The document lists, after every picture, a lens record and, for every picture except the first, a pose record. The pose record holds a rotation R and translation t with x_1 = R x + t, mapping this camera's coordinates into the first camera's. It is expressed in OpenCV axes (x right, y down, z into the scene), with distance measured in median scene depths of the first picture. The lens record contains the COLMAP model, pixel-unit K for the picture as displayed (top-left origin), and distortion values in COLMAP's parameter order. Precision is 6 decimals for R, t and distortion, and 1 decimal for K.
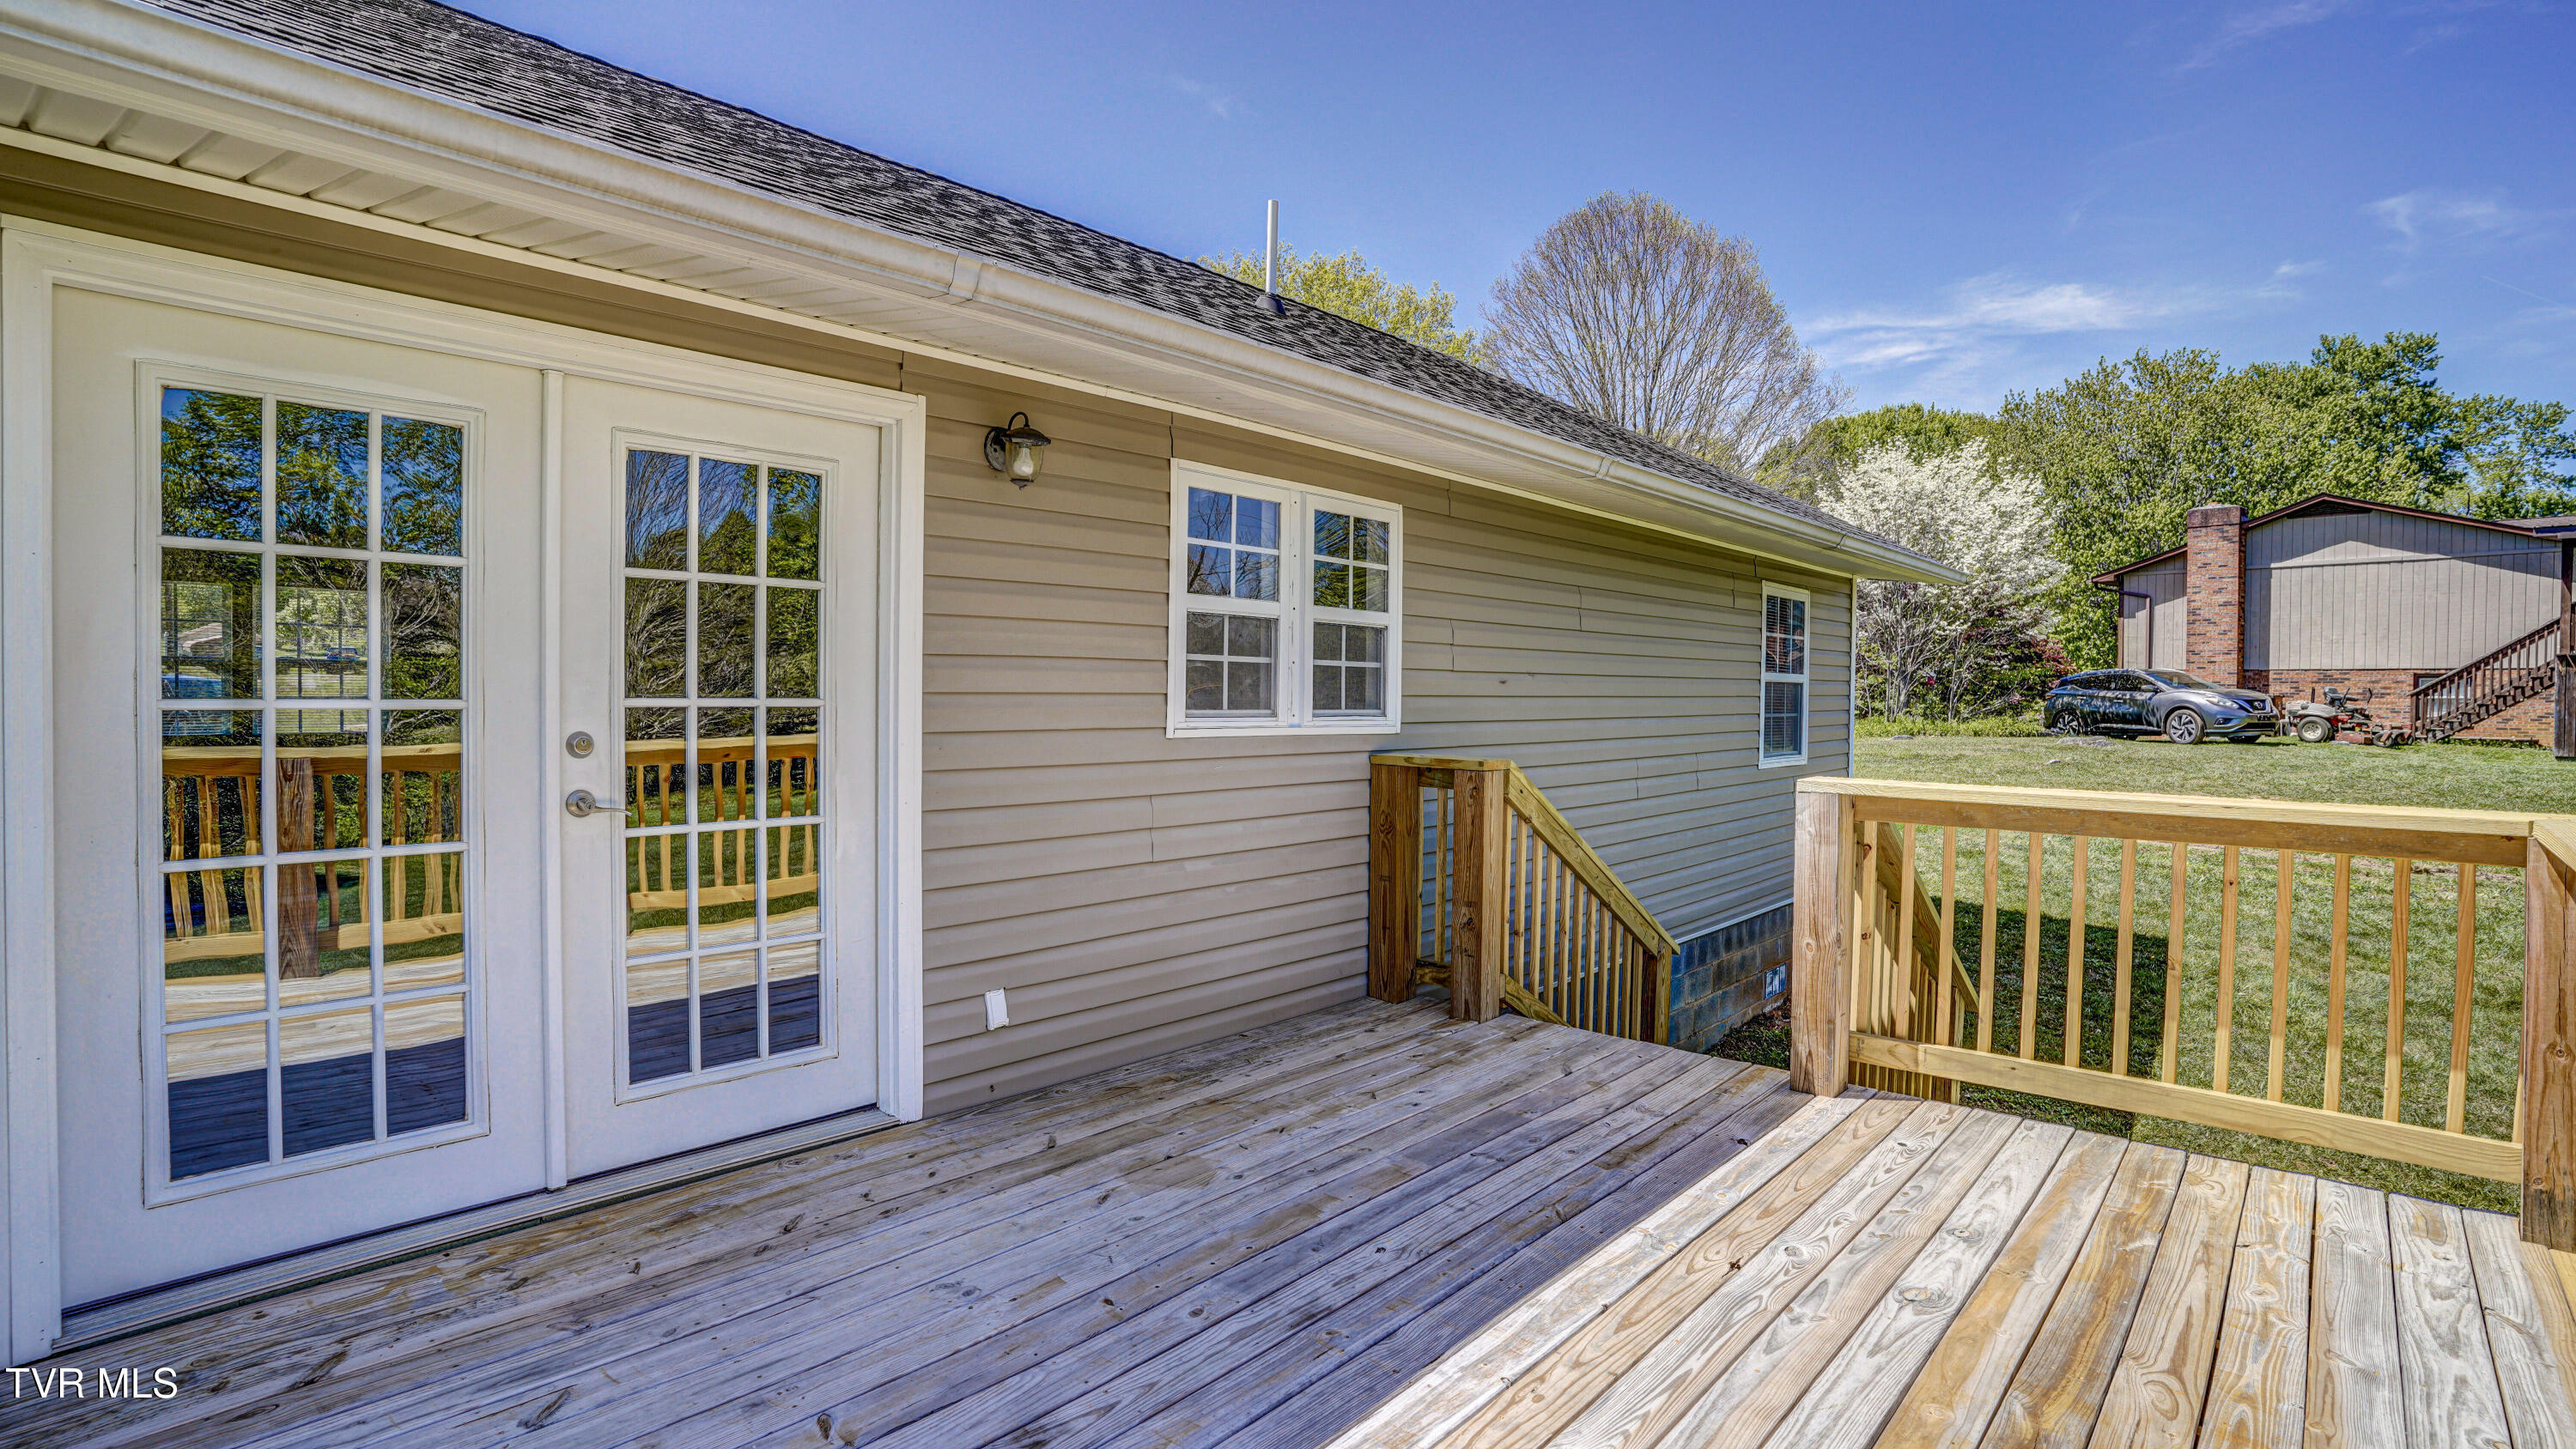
lens RADIAL K [[1267.7, 0, 1289.8], [0, 1267.7, 717.7], [0, 0, 1]] dist [-0.081071, 0.038949]
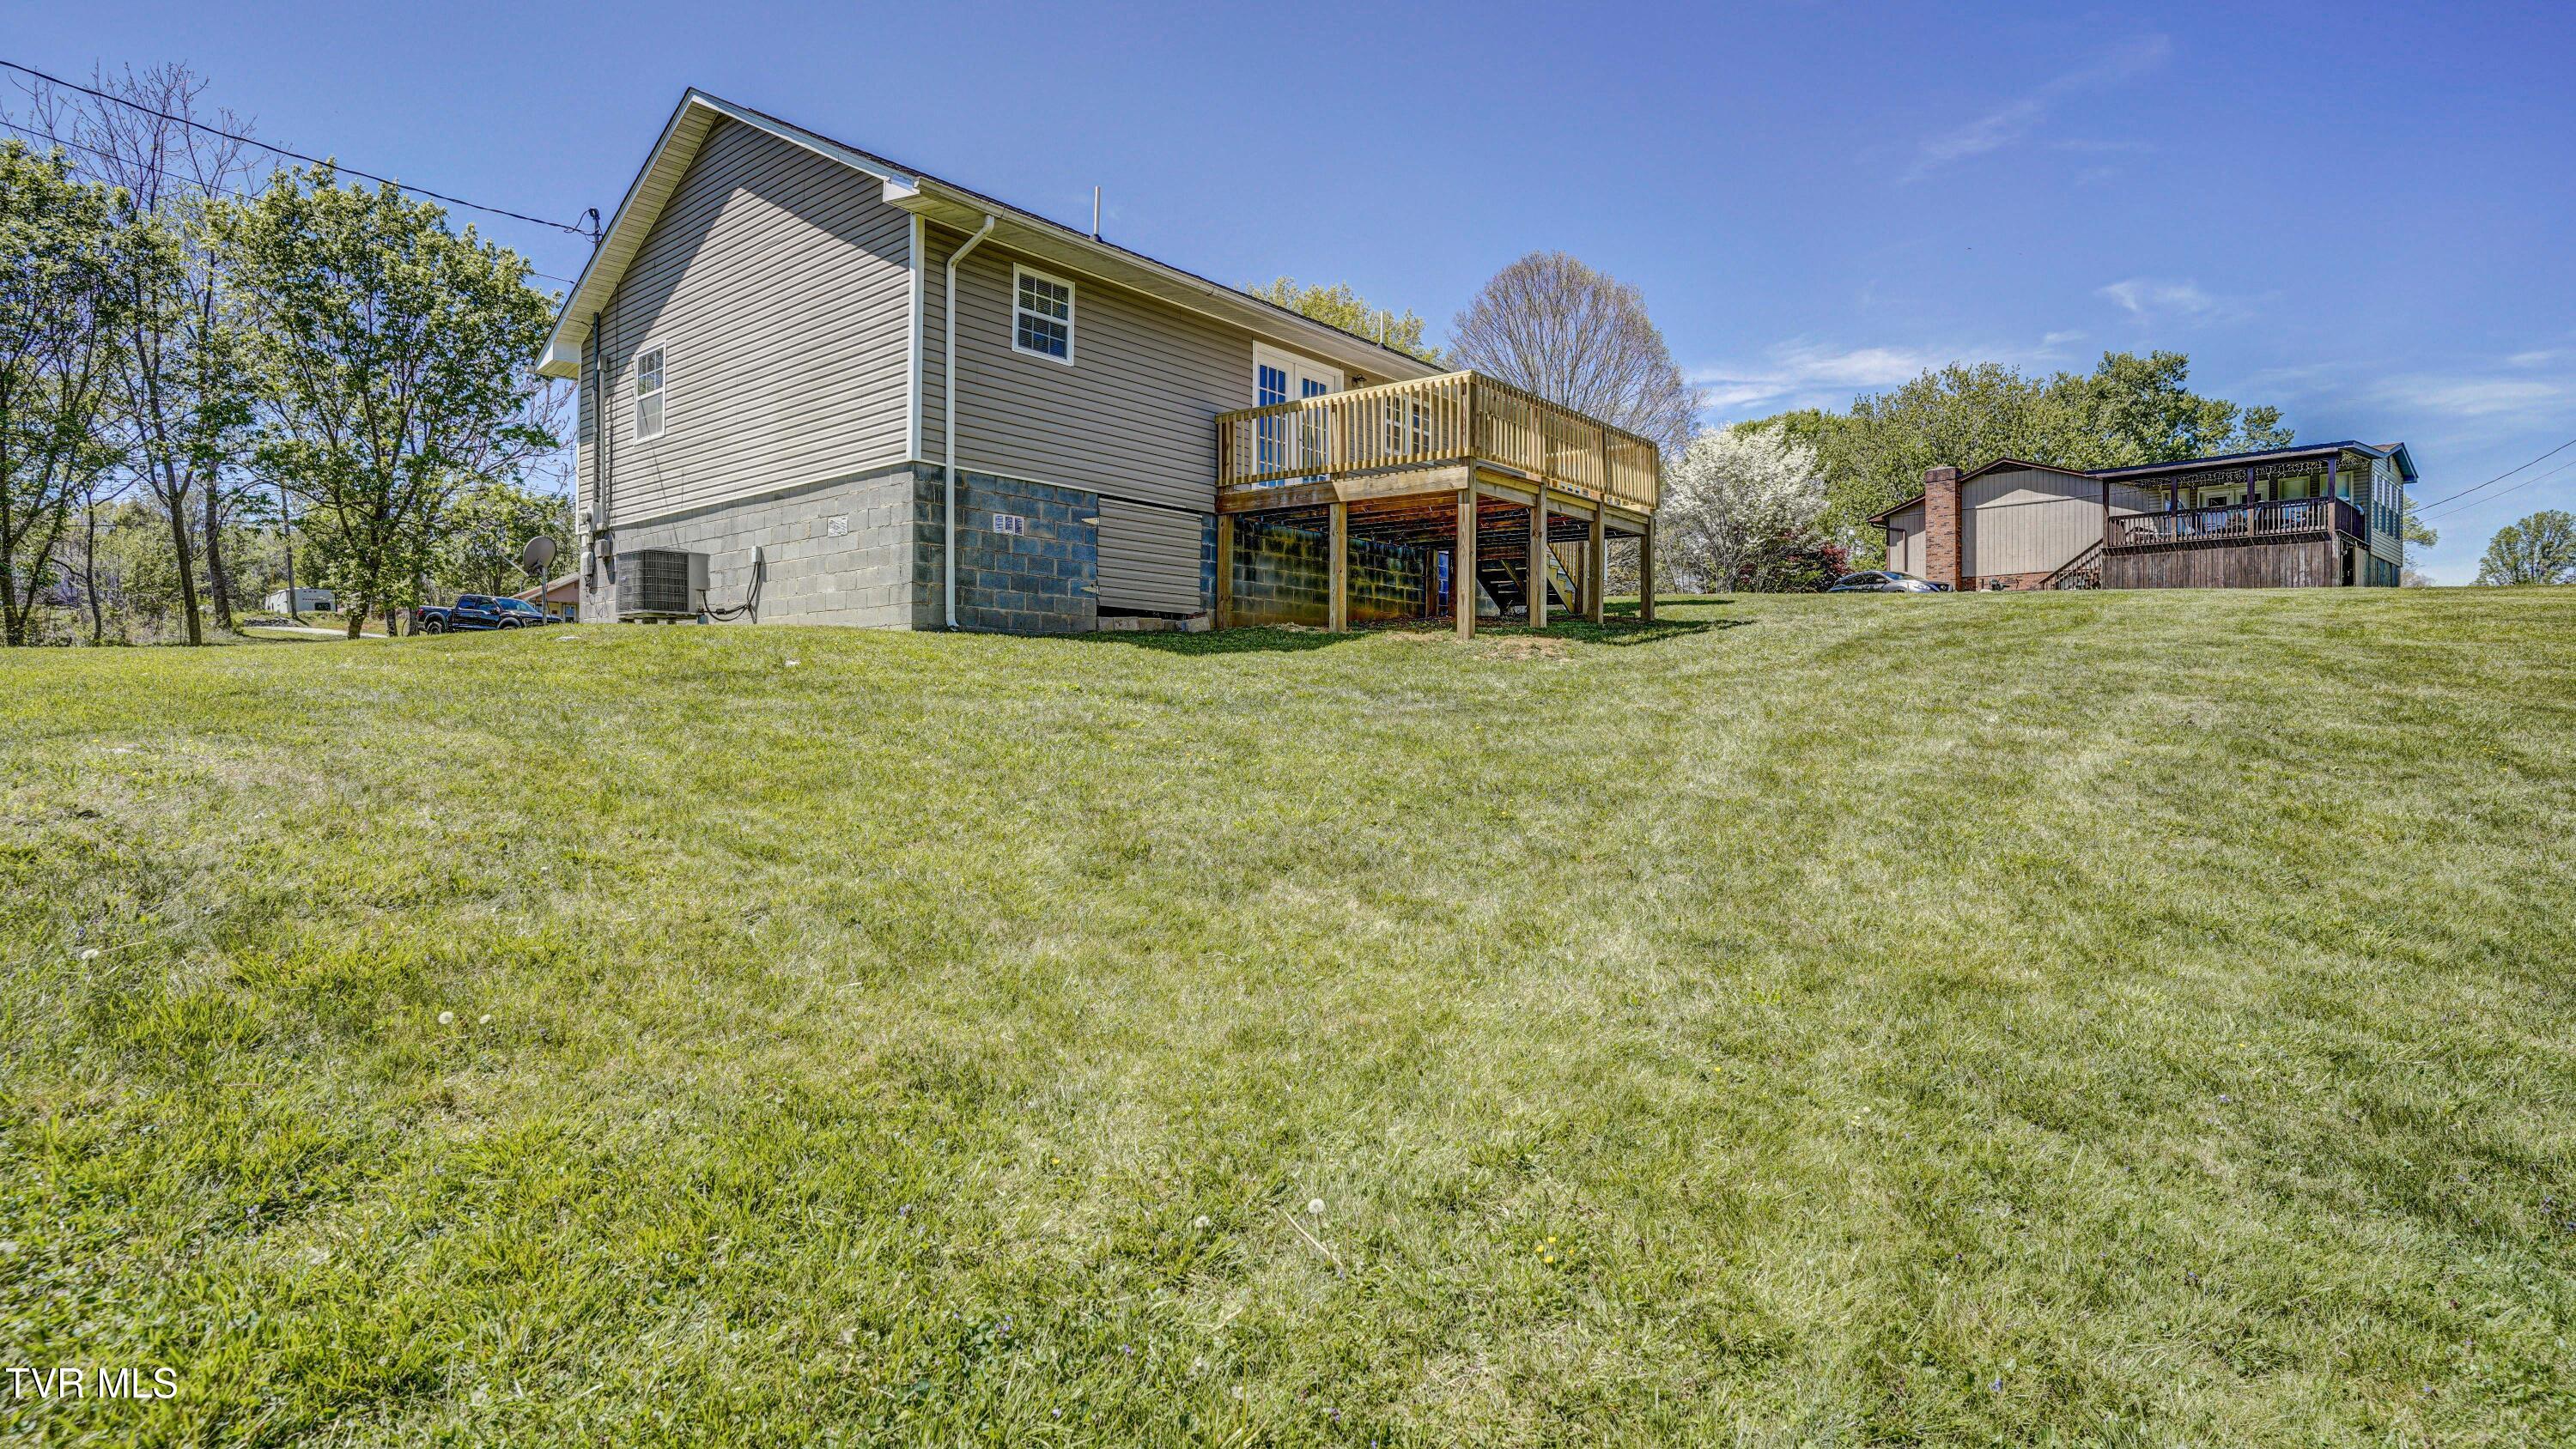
lens RADIAL K [[1267.7, 0, 1289.8], [0, 1267.7, 717.7], [0, 0, 1]] dist [-0.081071, 0.038949]
pose [[0.999553, -0.004556, 0.029546, -0.075201], [0.004830, 0.999946, -0.009215, 0.131795], [-0.029503, 0.009353, 0.999521, -0.448596]]
